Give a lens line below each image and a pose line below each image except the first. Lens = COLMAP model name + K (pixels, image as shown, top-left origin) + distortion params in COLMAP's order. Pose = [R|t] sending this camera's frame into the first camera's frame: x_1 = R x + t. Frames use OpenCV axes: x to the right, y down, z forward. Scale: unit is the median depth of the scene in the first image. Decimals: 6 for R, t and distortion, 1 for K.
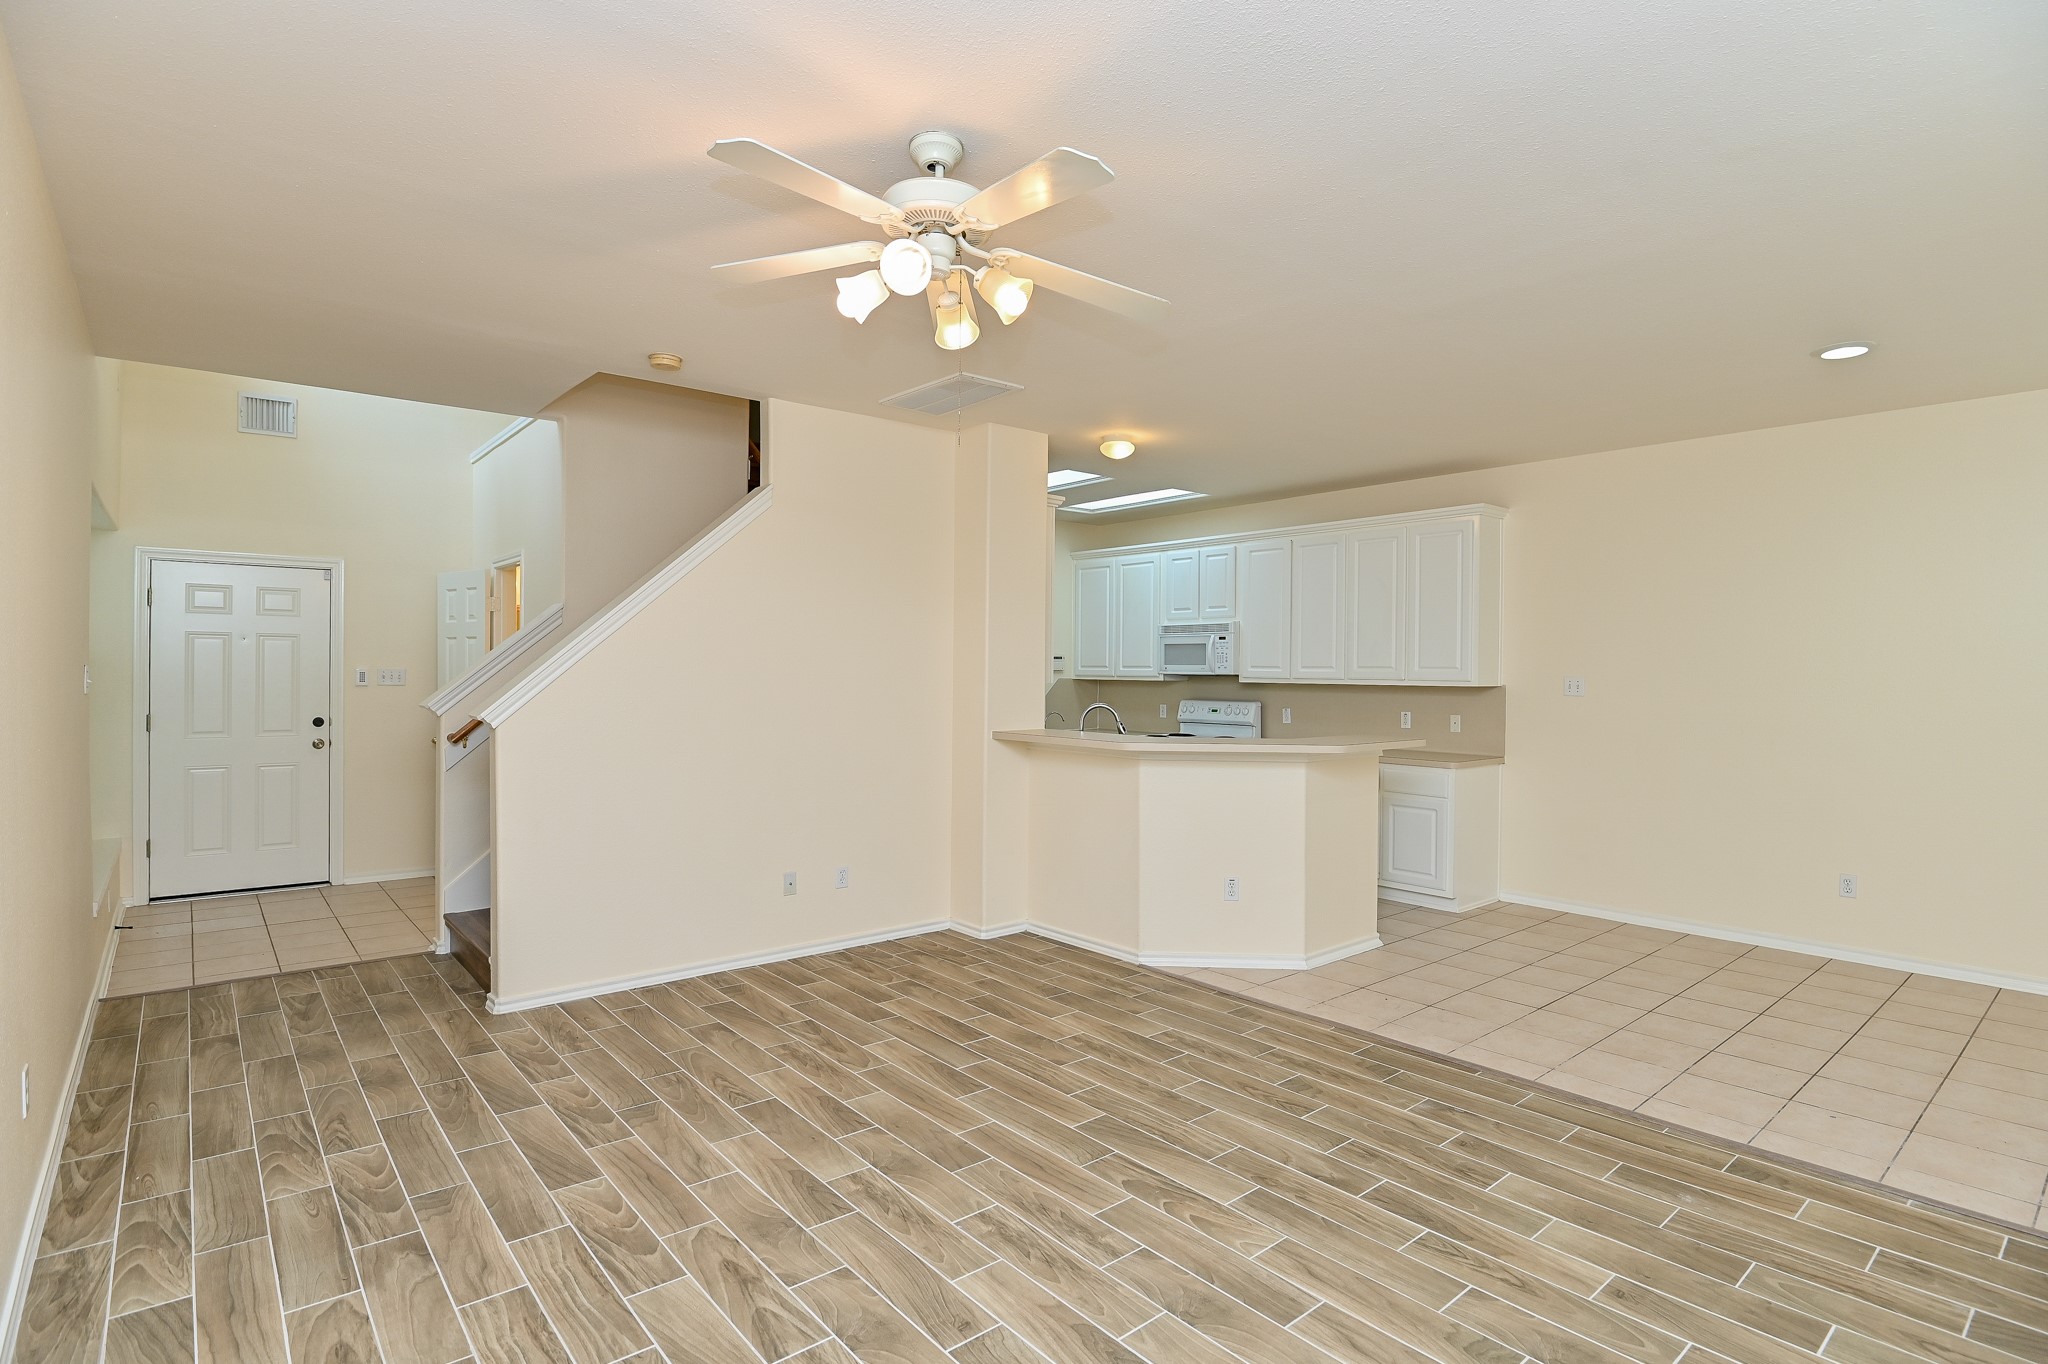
lens RADIAL K [[1020.7, 0, 1025.9], [0, 1020.7, 683.0], [0, 0, 1]] dist [-0.031521, -0.000828]
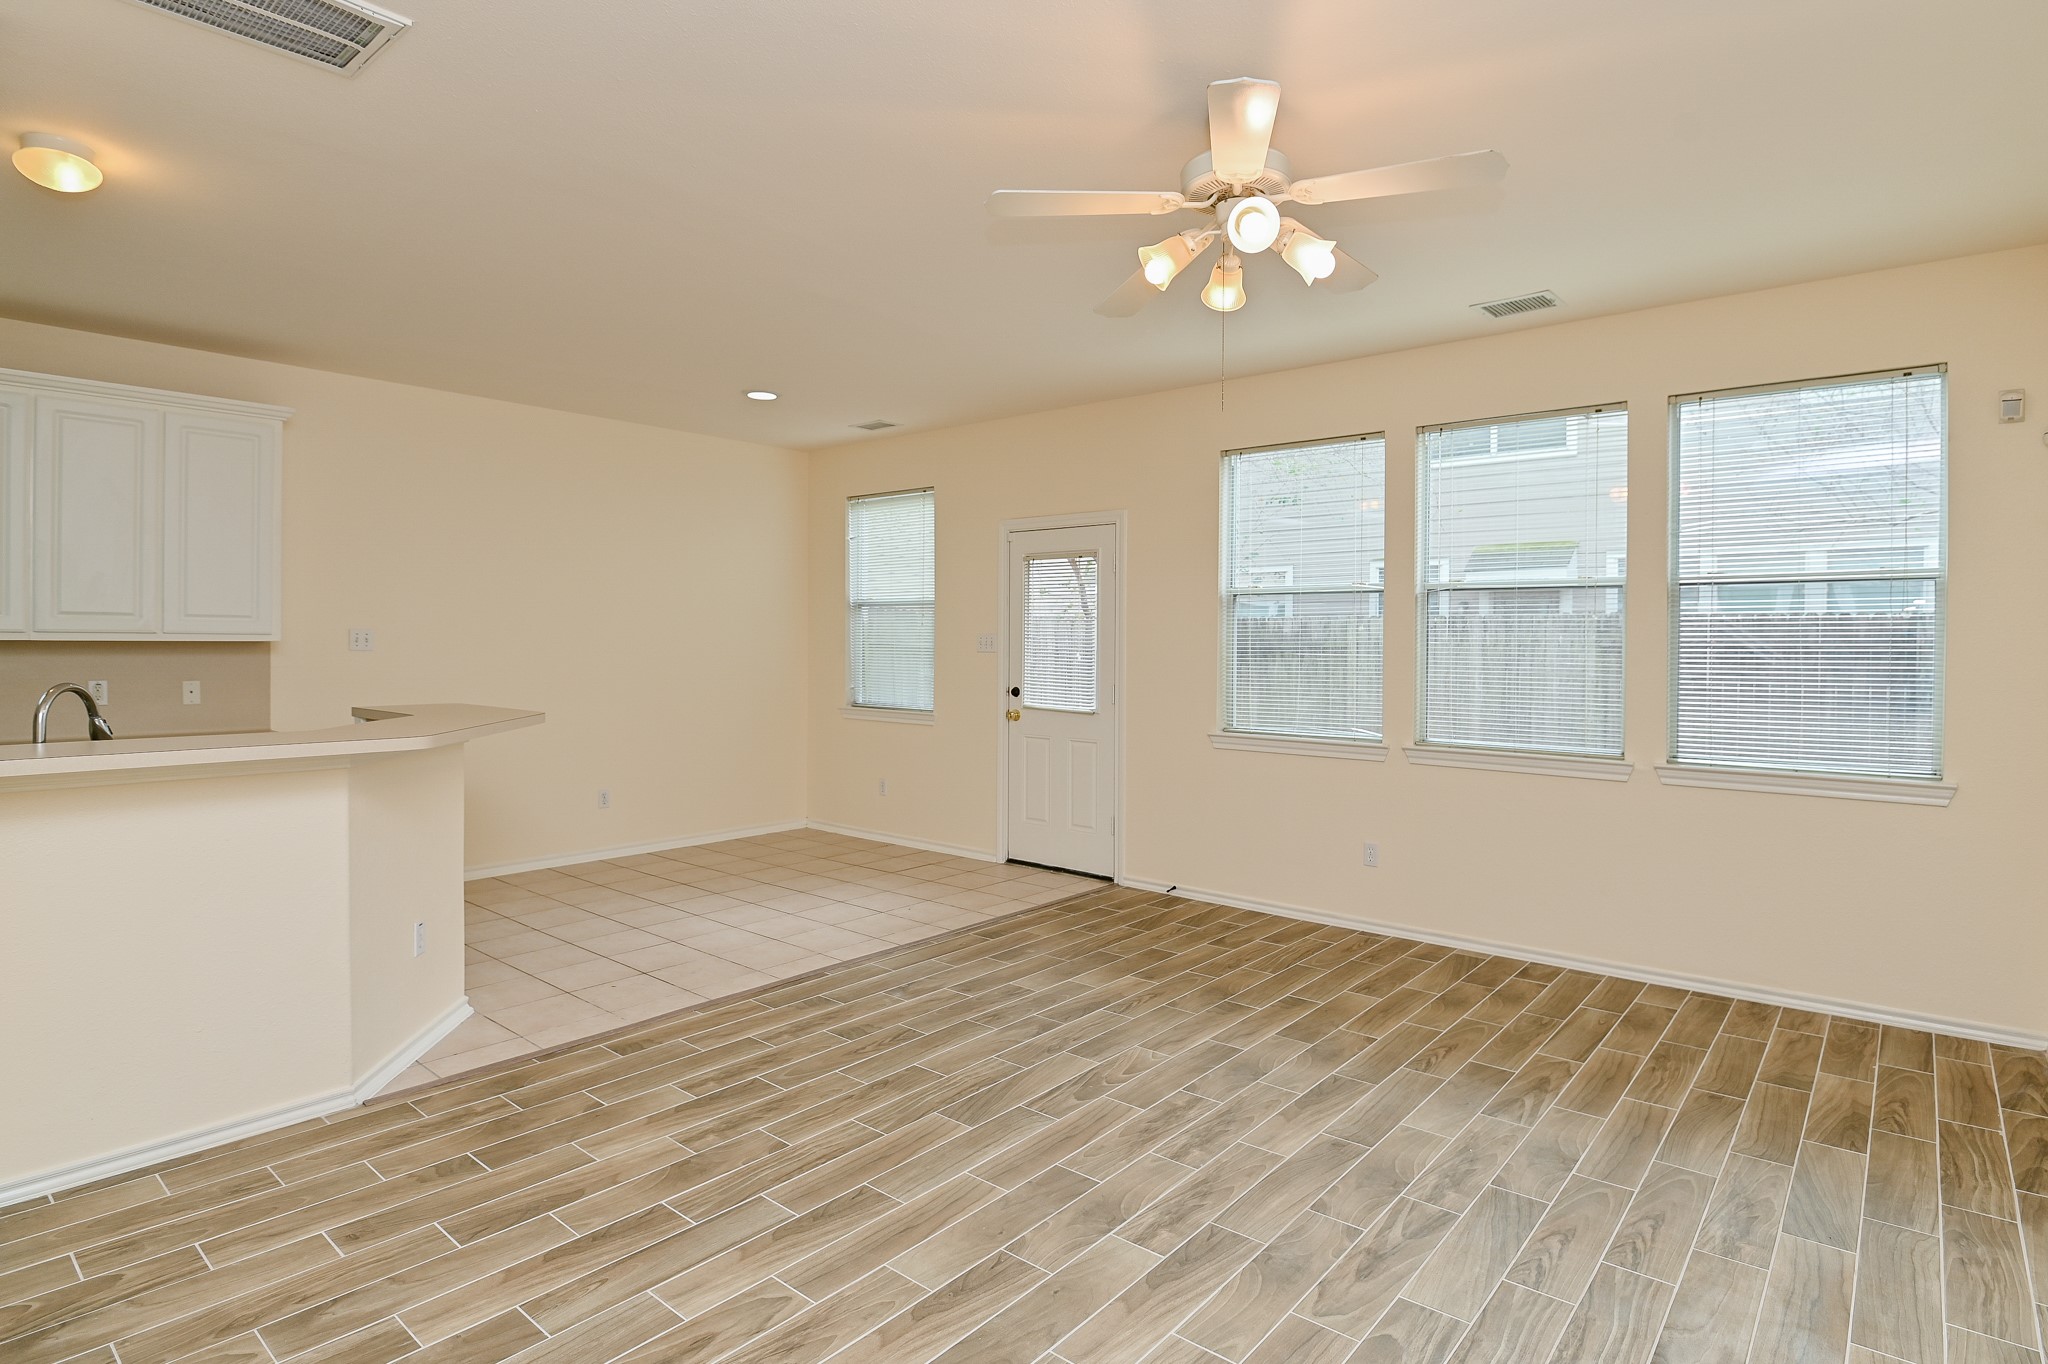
lens RADIAL K [[1020.7, 0, 1096.8], [0, 1020.7, 661.3], [0, 0, 1]] dist [-0.031521, -0.000828]
pose [[-0.188544, -0.031686, 0.981553, -0.829361], [0.004900, 0.999437, 0.033205, -0.006967], [-0.982053, 0.011071, -0.188283, 1.031799]]
